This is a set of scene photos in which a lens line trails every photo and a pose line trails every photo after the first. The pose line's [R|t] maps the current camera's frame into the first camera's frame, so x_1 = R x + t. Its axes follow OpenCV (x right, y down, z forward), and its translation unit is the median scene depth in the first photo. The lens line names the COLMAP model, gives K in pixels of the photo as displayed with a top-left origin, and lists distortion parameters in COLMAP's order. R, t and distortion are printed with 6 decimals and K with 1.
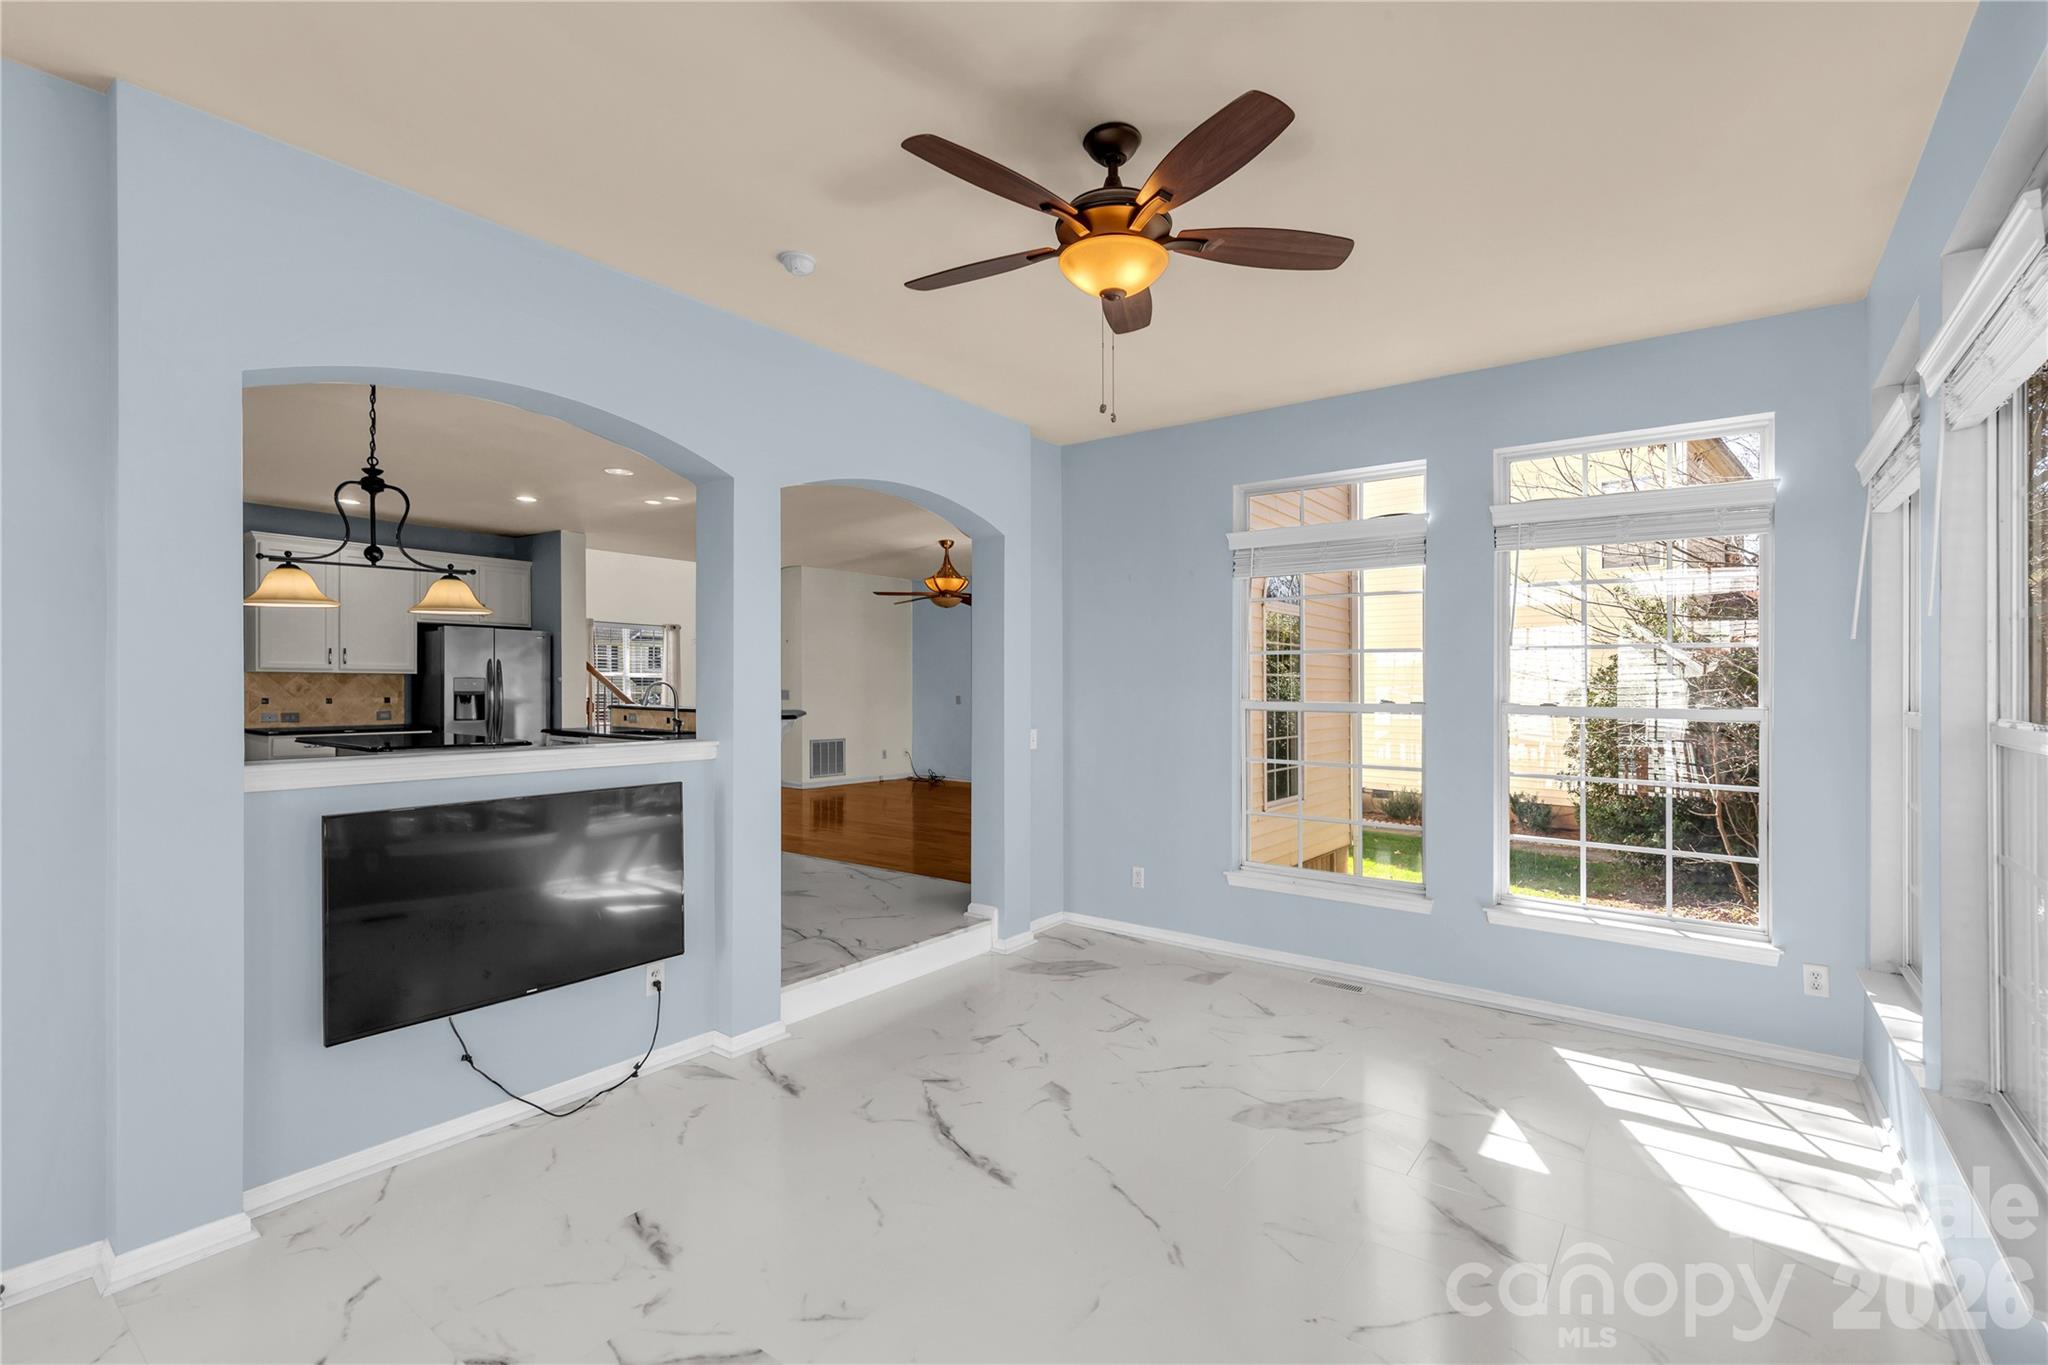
lens RADIAL K [[918.5, 0, 1024.0], [0, 918.5, 682.5], [0, 0, 1]] dist [0.019765, -0.000007]
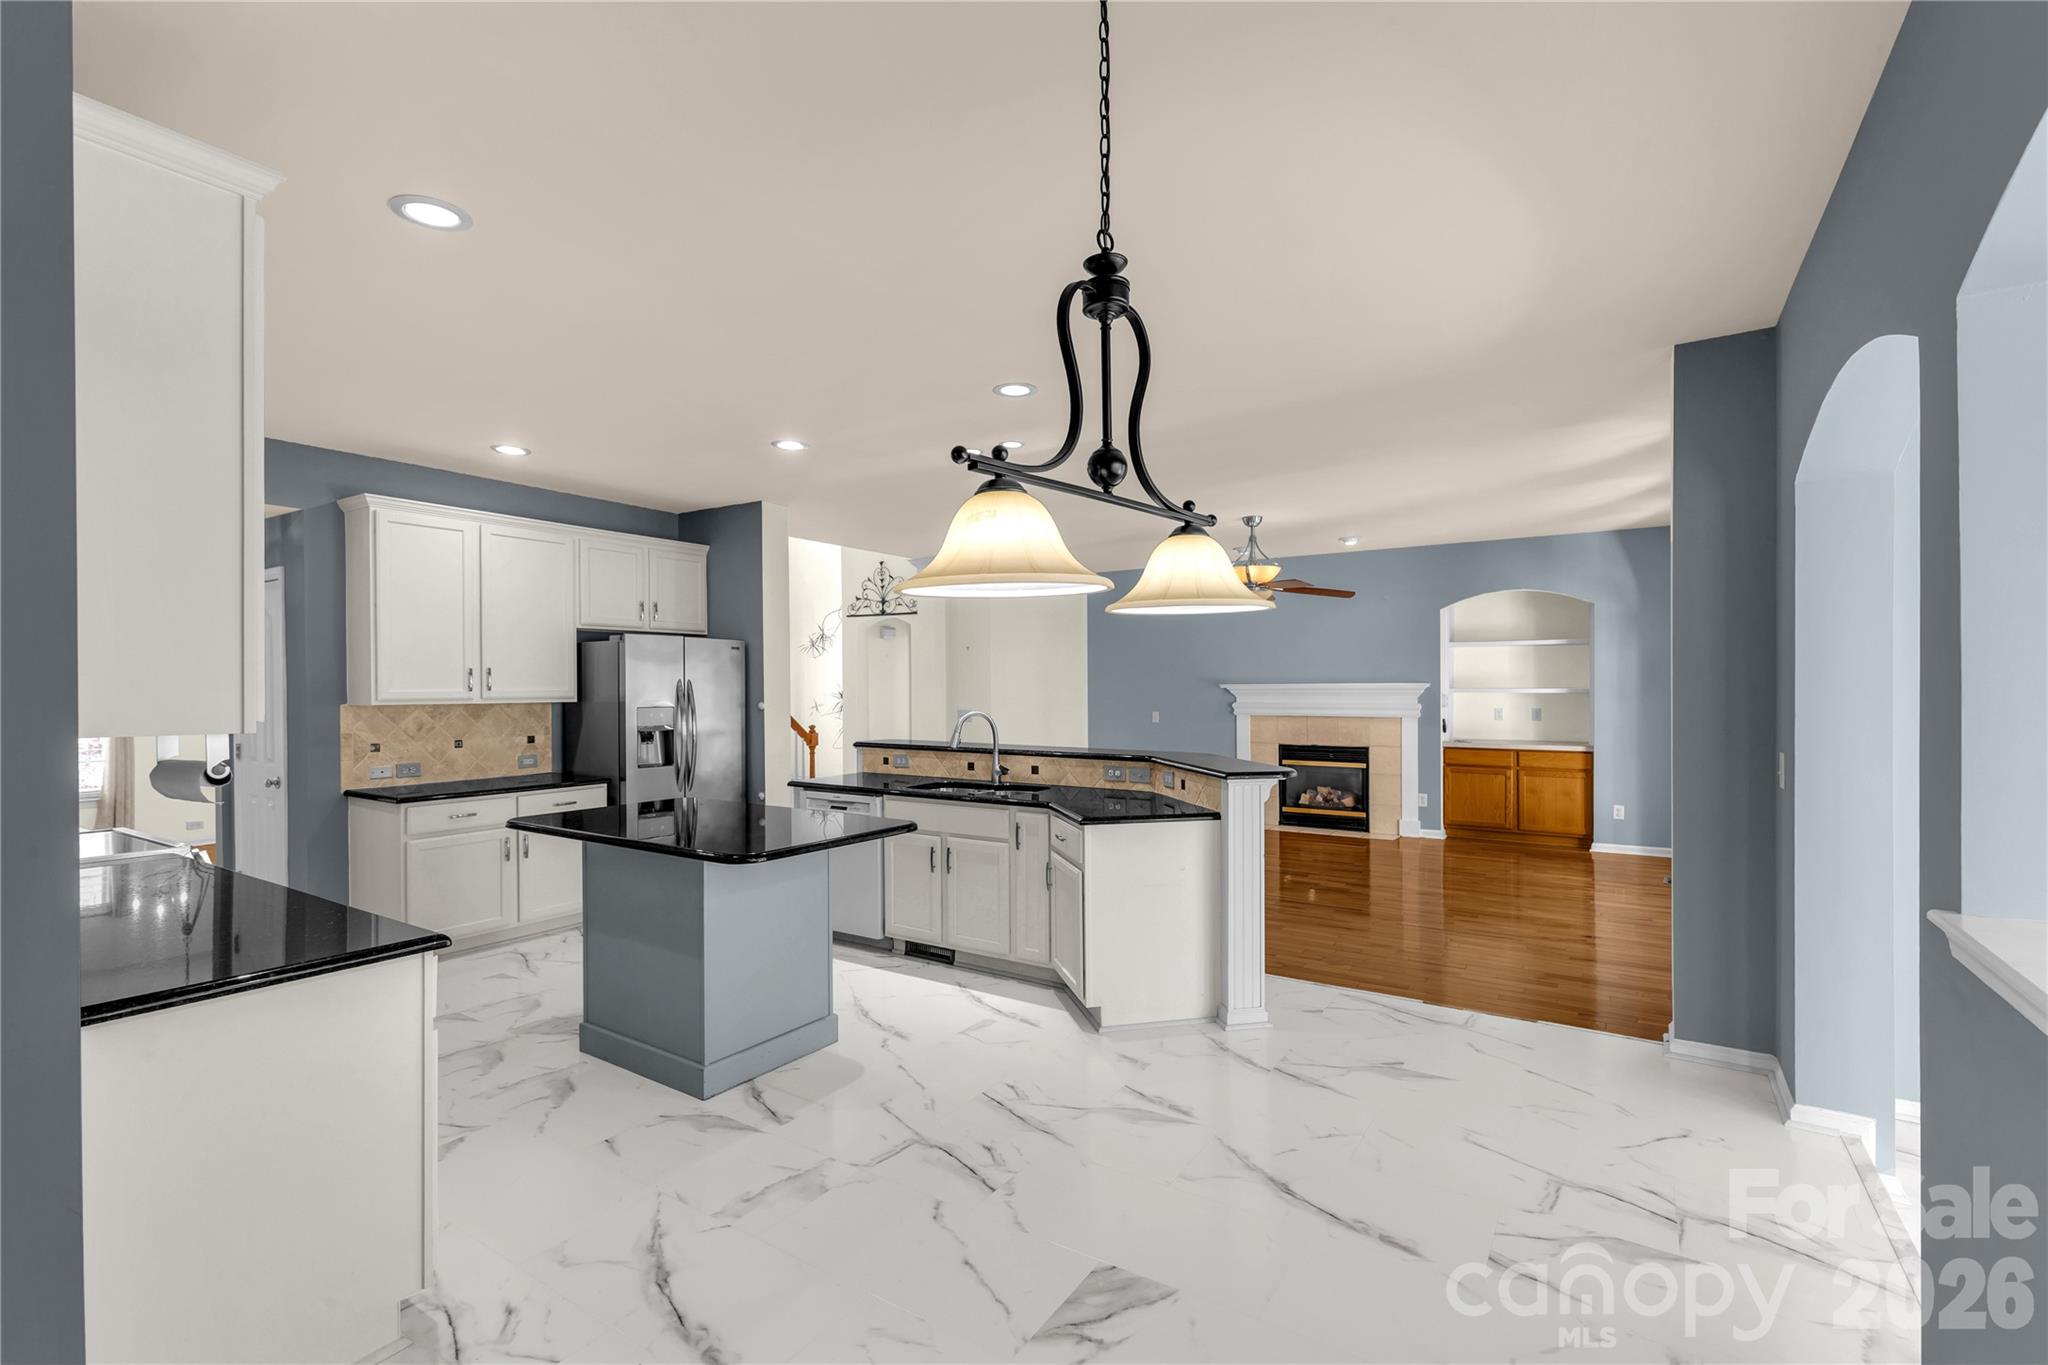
lens RADIAL K [[918.5, 0, 1024.0], [0, 918.5, 682.5], [0, 0, 1]] dist [0.019765, -0.000007]
pose [[0.997584, -0.010954, 0.068603, -0.363880], [0.011156, 0.999934, -0.002562, -0.018724], [-0.068571, 0.003321, 0.997641, 0.276415]]
